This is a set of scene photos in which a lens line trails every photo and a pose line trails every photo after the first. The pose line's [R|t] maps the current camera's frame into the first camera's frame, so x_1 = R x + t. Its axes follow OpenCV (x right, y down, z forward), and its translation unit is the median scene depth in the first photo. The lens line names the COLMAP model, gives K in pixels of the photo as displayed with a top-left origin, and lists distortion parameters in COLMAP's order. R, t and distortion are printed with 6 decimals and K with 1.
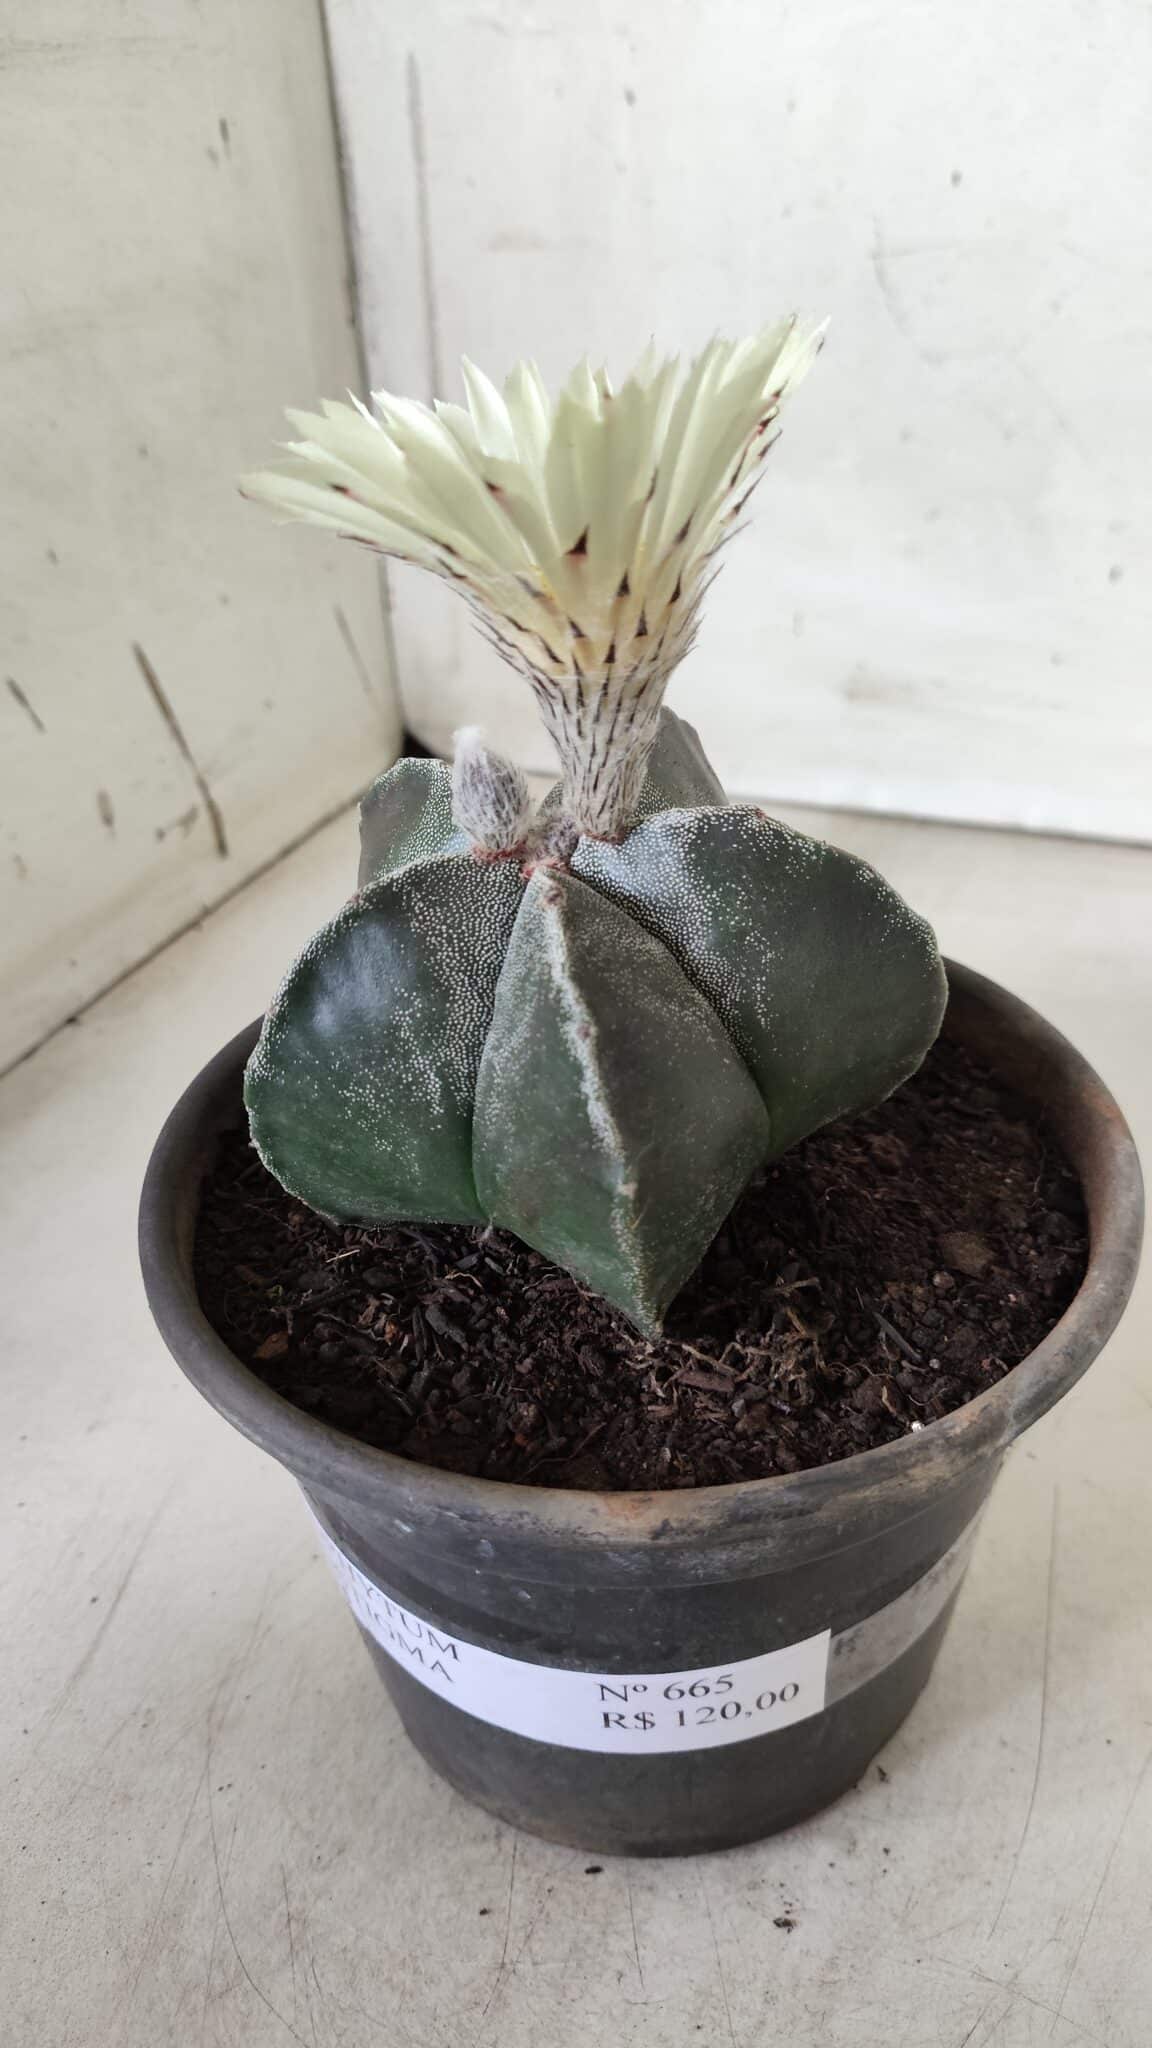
lens RADIAL K [[1579.7, 0, 600.0], [0, 1579.7, 1037.4], [0, 0, 1]] dist [-0.000984, -0.111909]
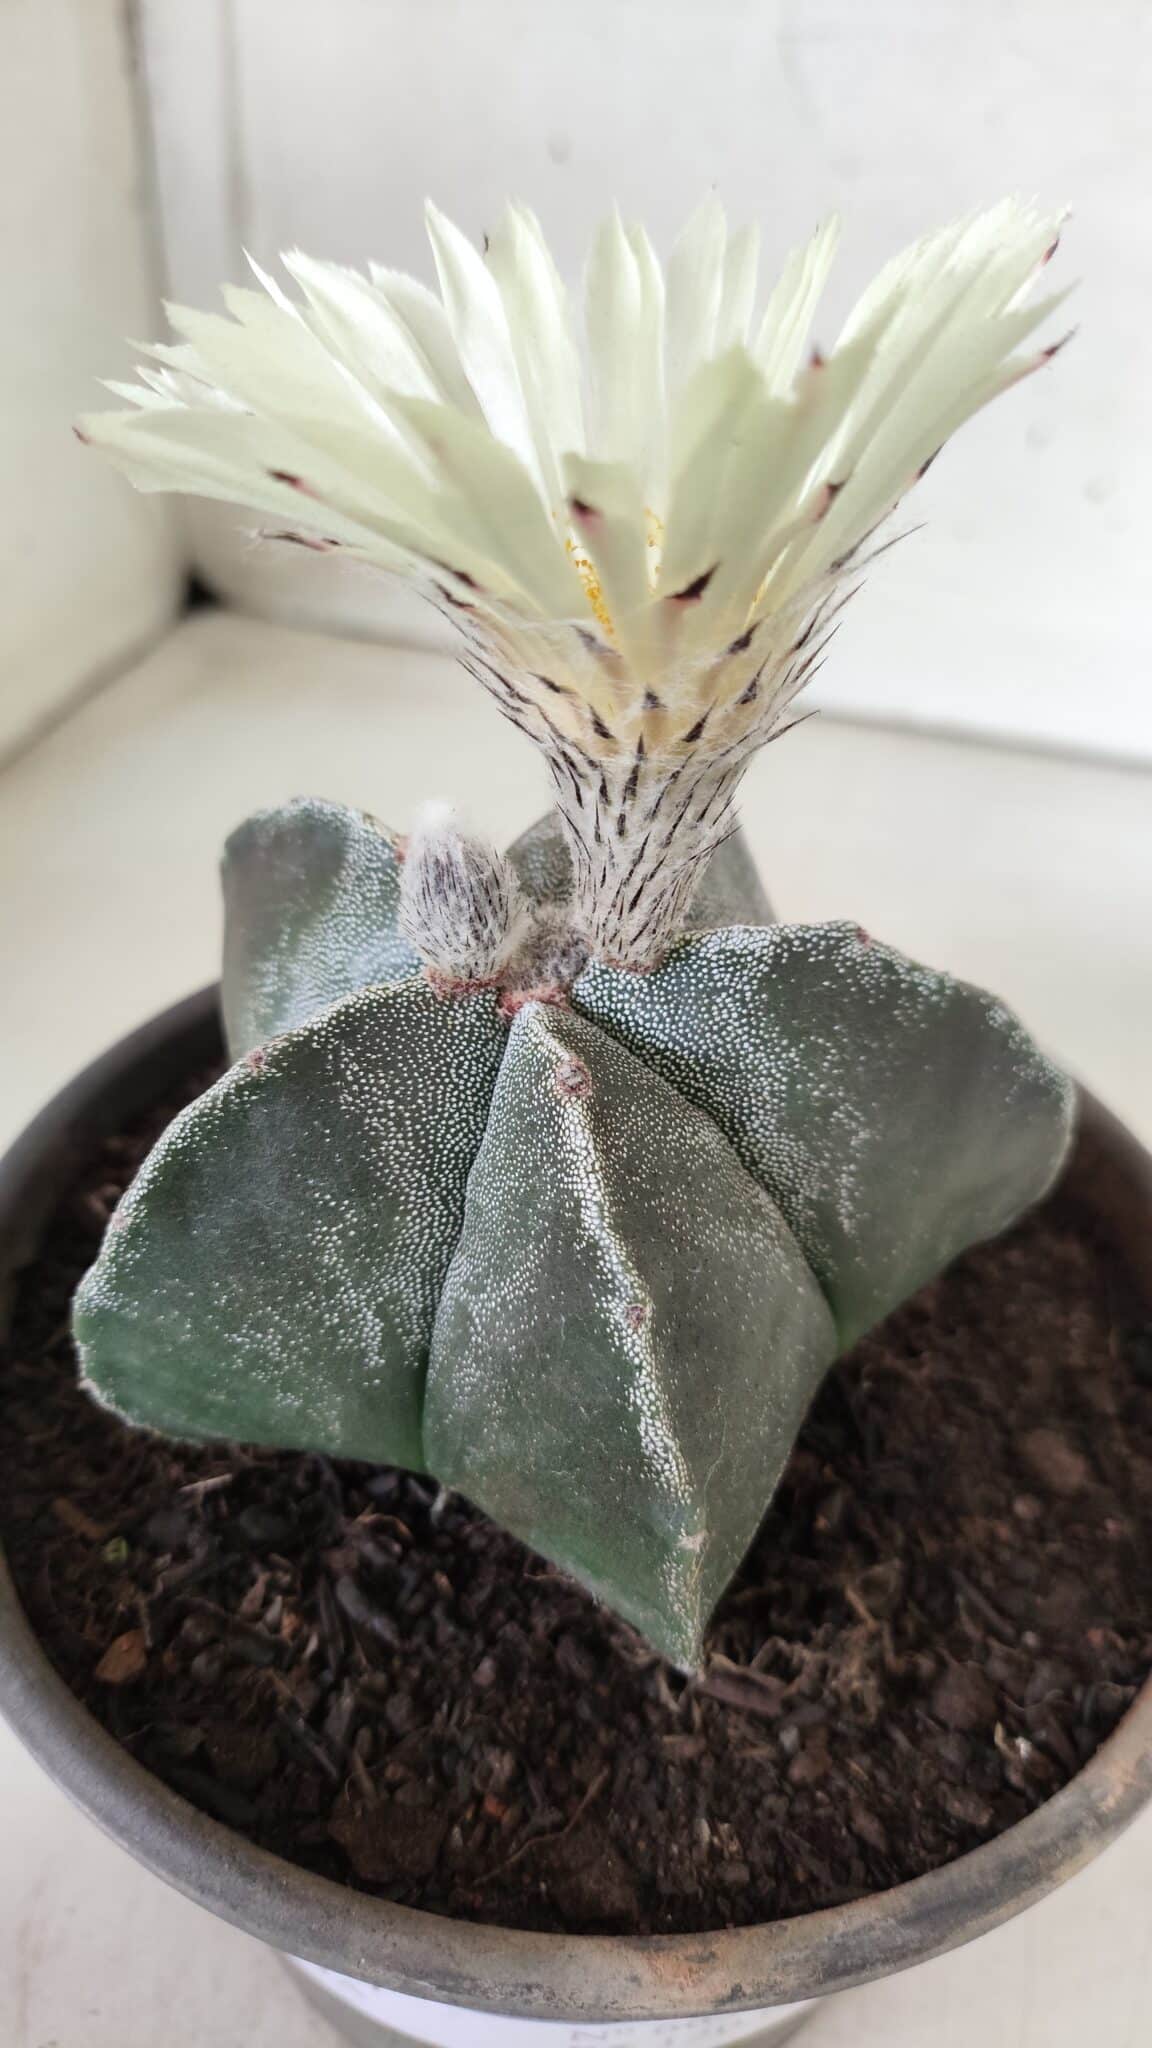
lens RADIAL K [[1651.7, 0, 576.0], [0, 1651.7, 1024.0], [0, 0, 1]] dist [0.008814, -0.183395]
pose [[0.991338, 0.001277, 0.131330, -0.111124], [-0.015374, 0.994206, 0.106388, -0.174078], [-0.130433, -0.107486, 0.985613, 0.310071]]
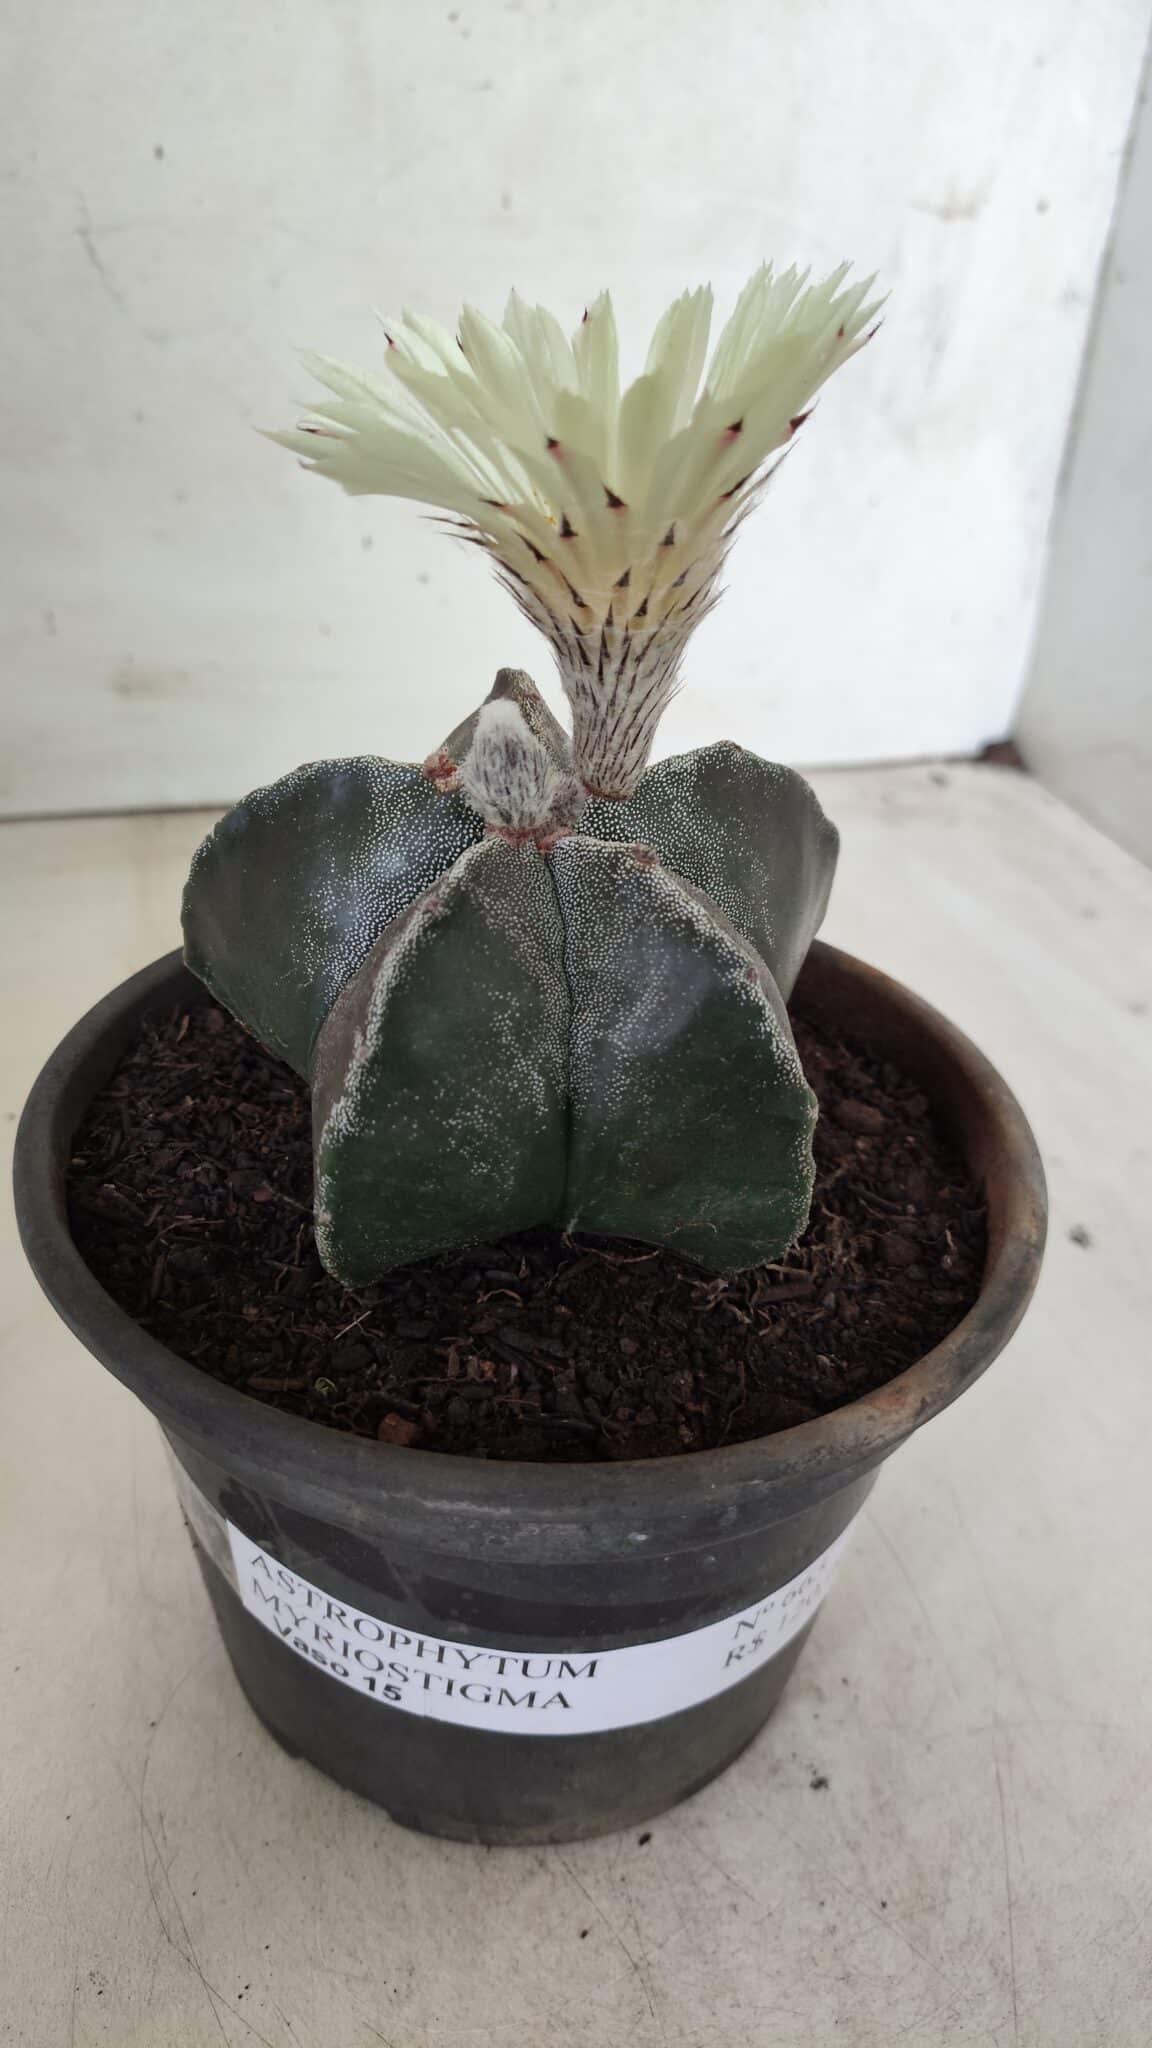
lens RADIAL K [[1588.5, 0, 614.4], [0, 1588.5, 1026.3], [0, 0, 1]] dist [-0.019471, -0.090361]
pose [[0.781673, -0.254212, 0.569529, -0.597233], [0.254524, 0.963684, 0.080814, -0.067930], [-0.569389, 0.081788, 0.817989, 0.198470]]
